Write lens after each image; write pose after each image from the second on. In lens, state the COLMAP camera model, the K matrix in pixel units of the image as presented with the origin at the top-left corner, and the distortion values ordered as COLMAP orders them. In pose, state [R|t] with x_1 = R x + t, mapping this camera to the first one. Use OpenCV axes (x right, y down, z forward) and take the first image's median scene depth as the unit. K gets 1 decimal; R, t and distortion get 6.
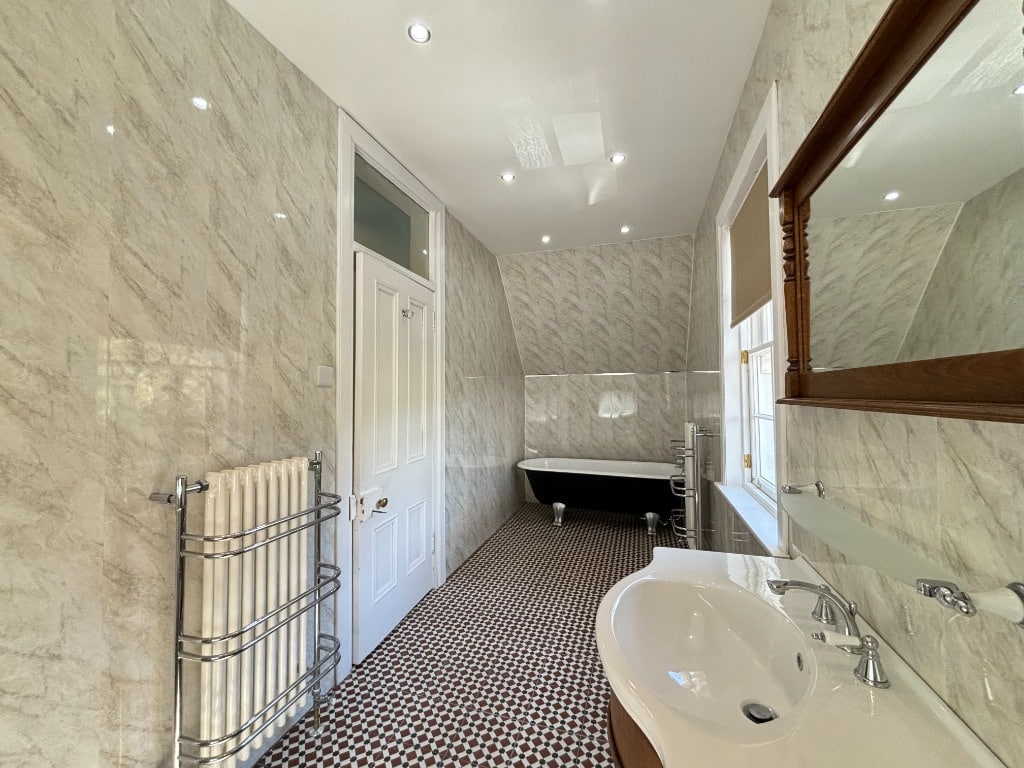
lens RADIAL K [[407.4, 0, 510.2], [0, 407.4, 383.3], [0, 0, 1]] dist [-0.012159, 0.002011]
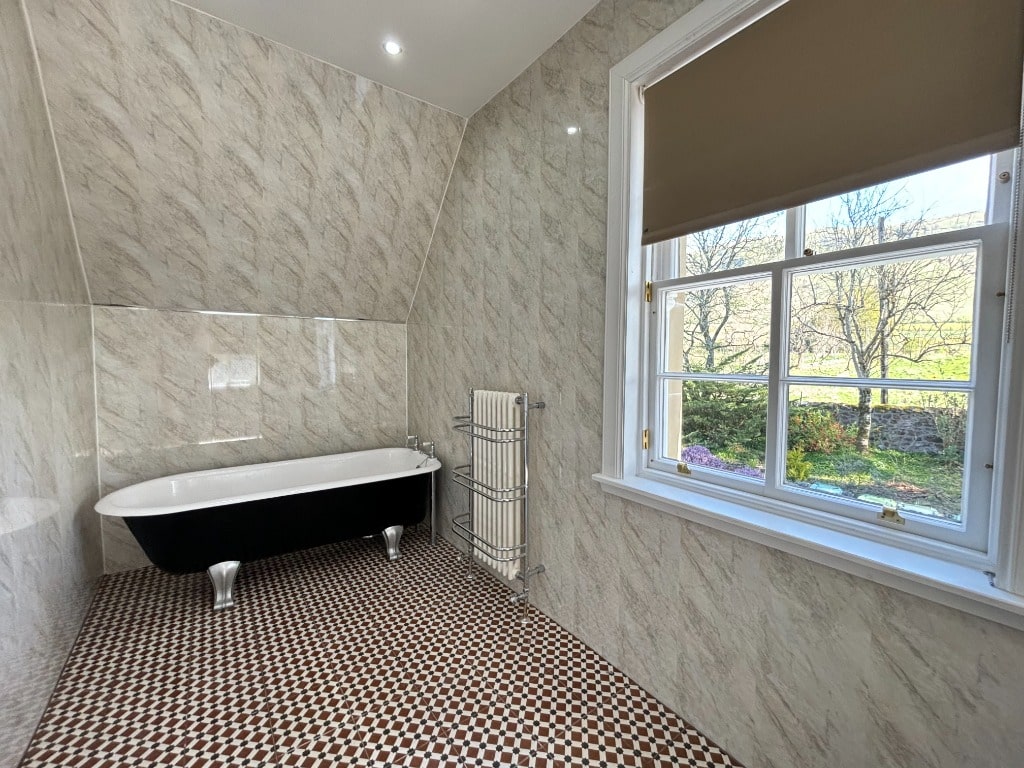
lens RADIAL K [[407.4, 0, 512.8], [0, 407.4, 382.7], [0, 0, 1]] dist [-0.012159, 0.002011]
pose [[0.572077, -0.039123, 0.819266, -0.073566], [-0.027446, 0.997389, 0.066794, 0.027127], [-0.819740, -0.060696, 0.569510, 0.419631]]
